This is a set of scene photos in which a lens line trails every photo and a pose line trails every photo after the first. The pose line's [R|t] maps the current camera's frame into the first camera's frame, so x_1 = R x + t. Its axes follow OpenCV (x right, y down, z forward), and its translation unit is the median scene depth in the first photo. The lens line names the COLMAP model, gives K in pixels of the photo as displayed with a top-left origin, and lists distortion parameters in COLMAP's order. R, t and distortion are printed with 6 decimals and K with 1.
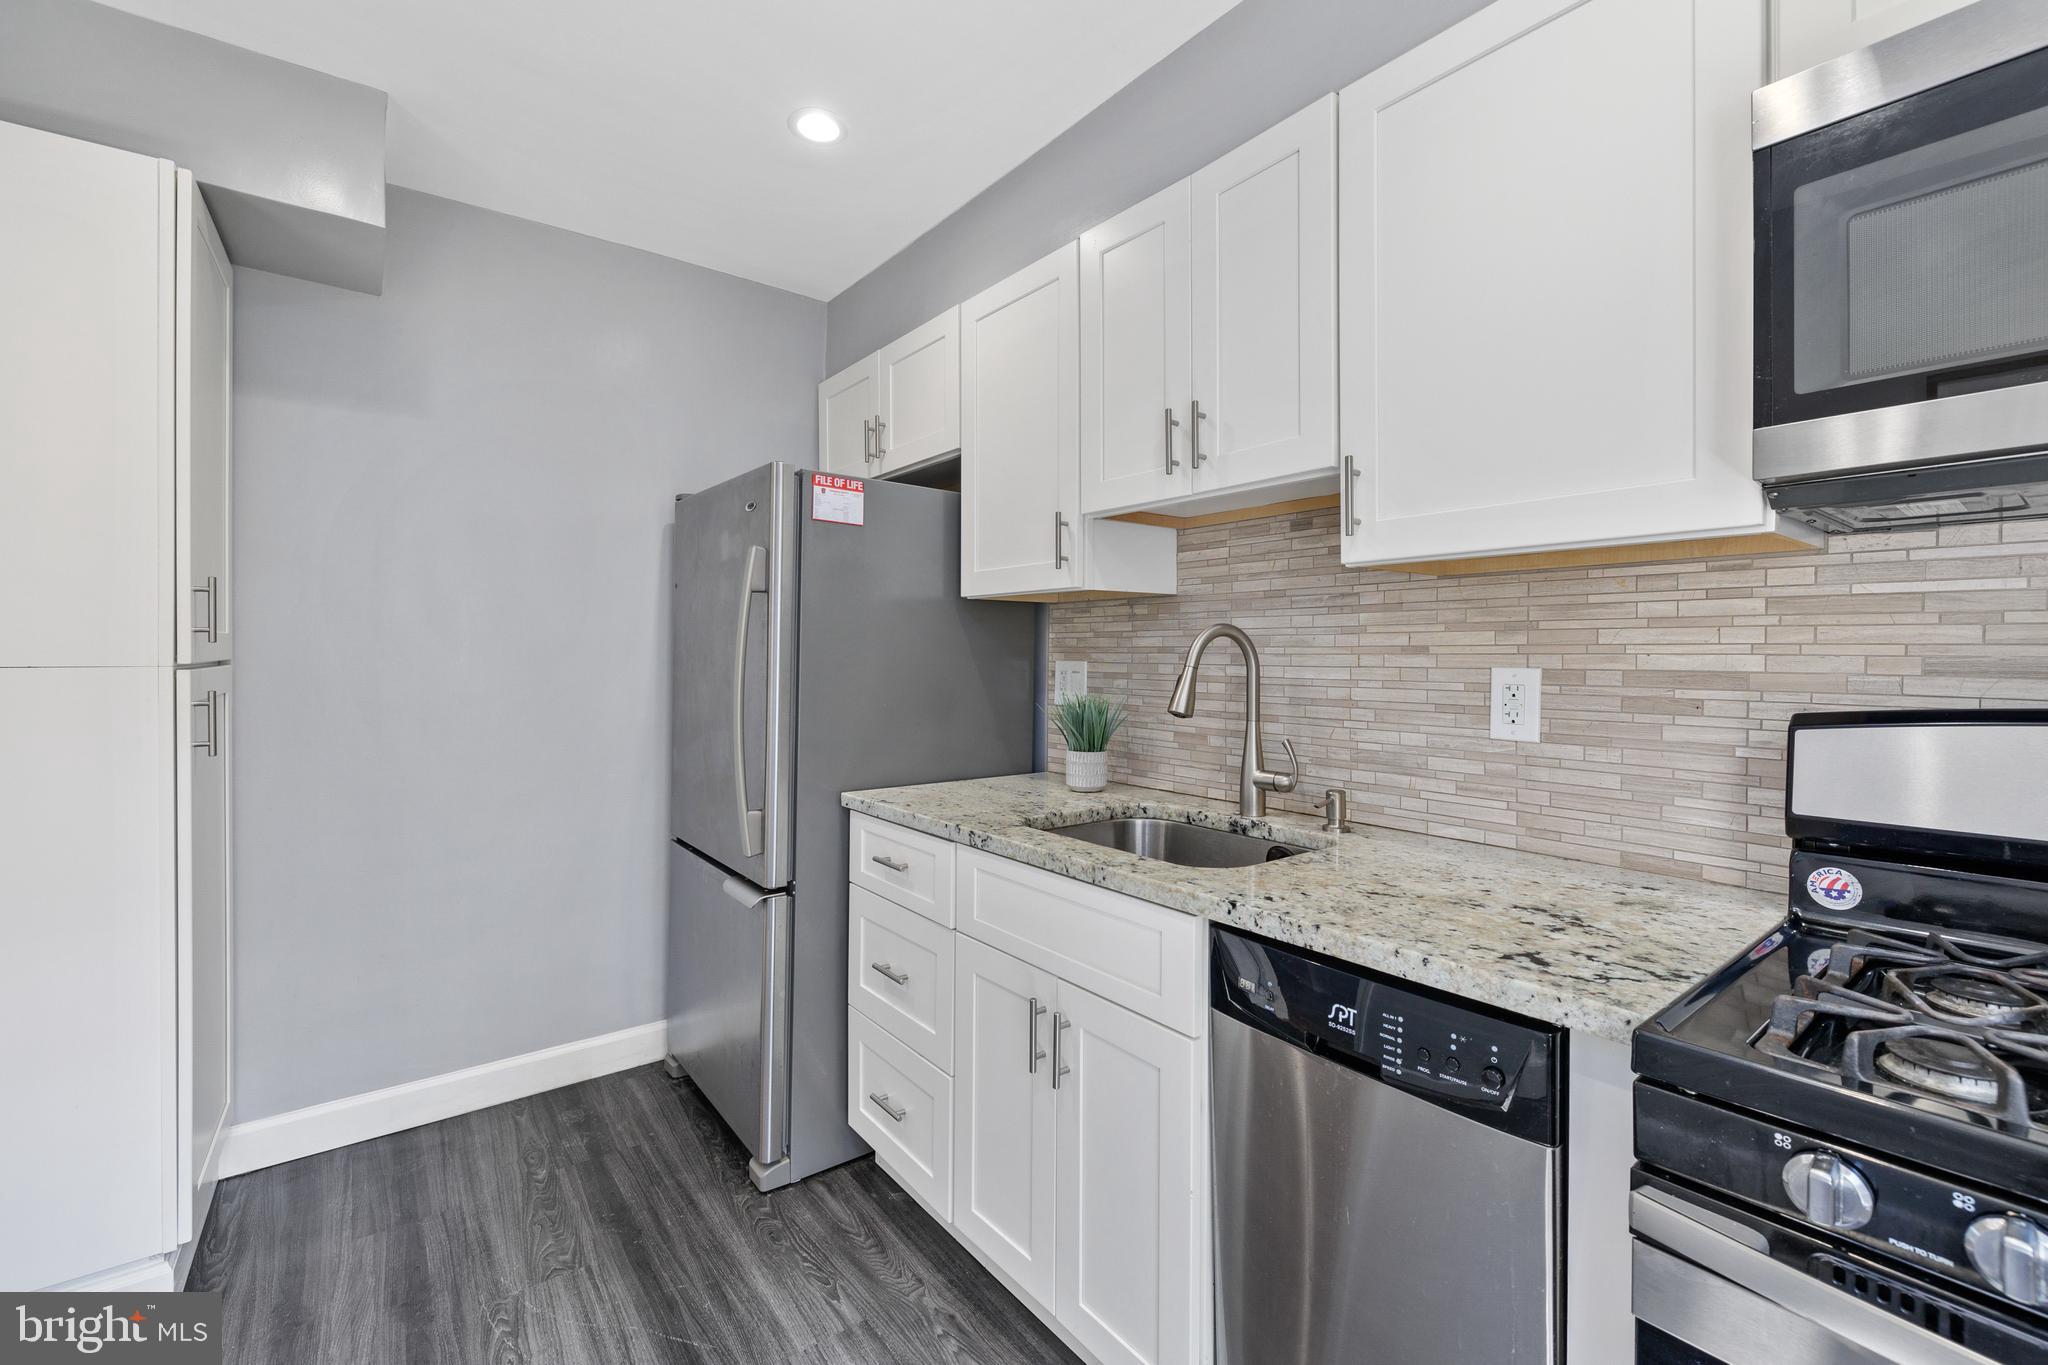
lens RADIAL K [[889.7, 0, 1037.7], [0, 889.7, 657.2], [0, 0, 1]] dist [0.001164, -0.001195]
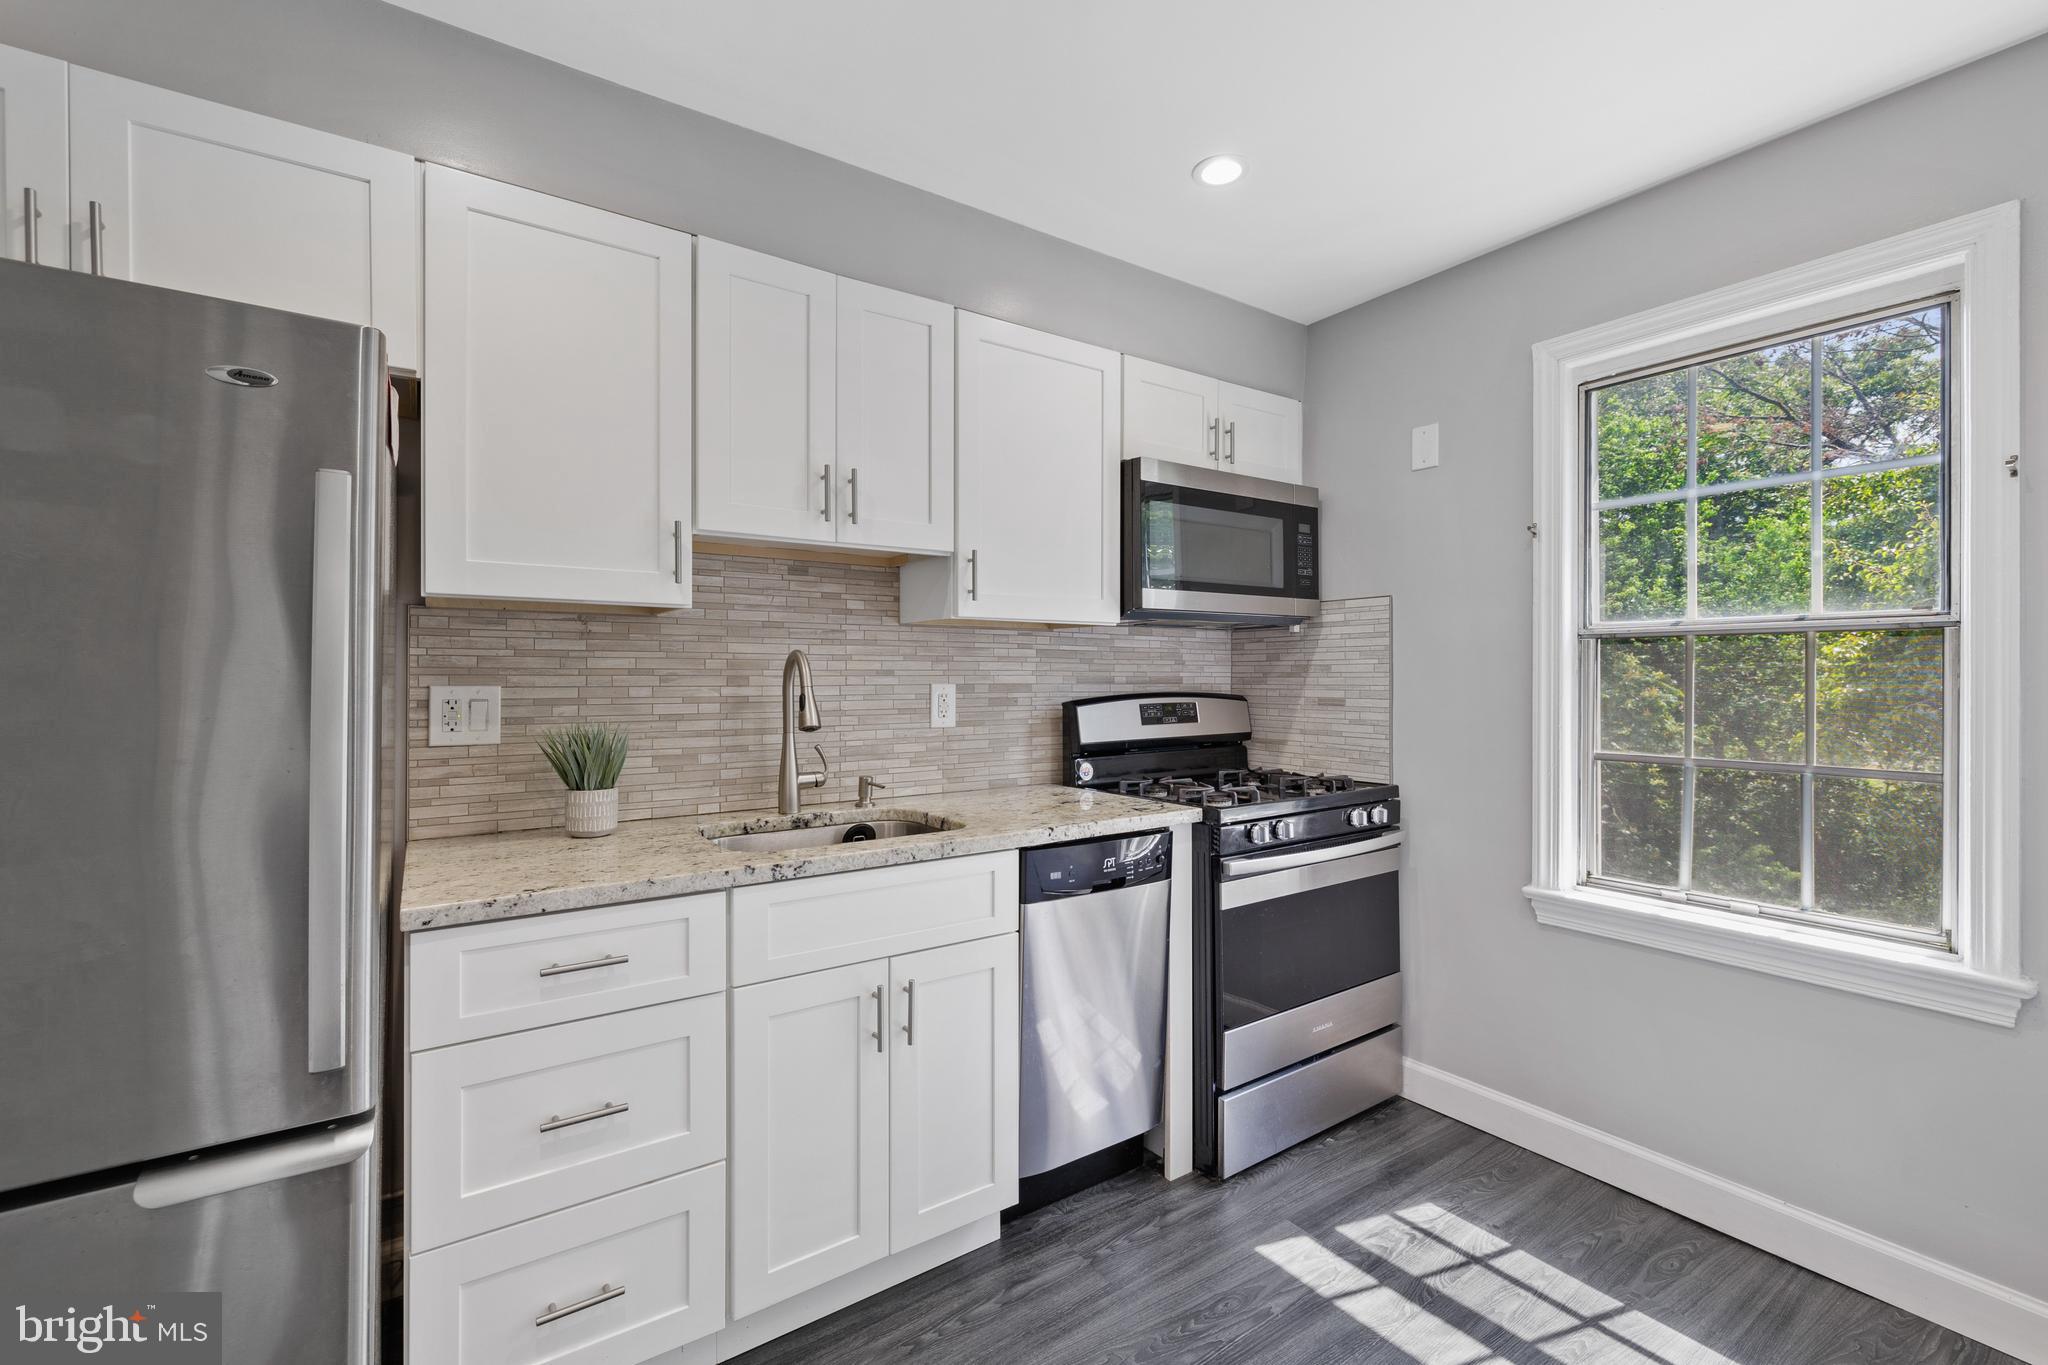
lens RADIAL K [[889.7, 0, 1026.1], [0, 889.7, 671.6], [0, 0, 1]] dist [0.001164, -0.001195]
pose [[0.043489, 0.000486, 0.999054, -1.018997], [0.003607, 0.999993, -0.000644, -0.008393], [-0.999047, 0.003631, 0.043486, 0.702084]]
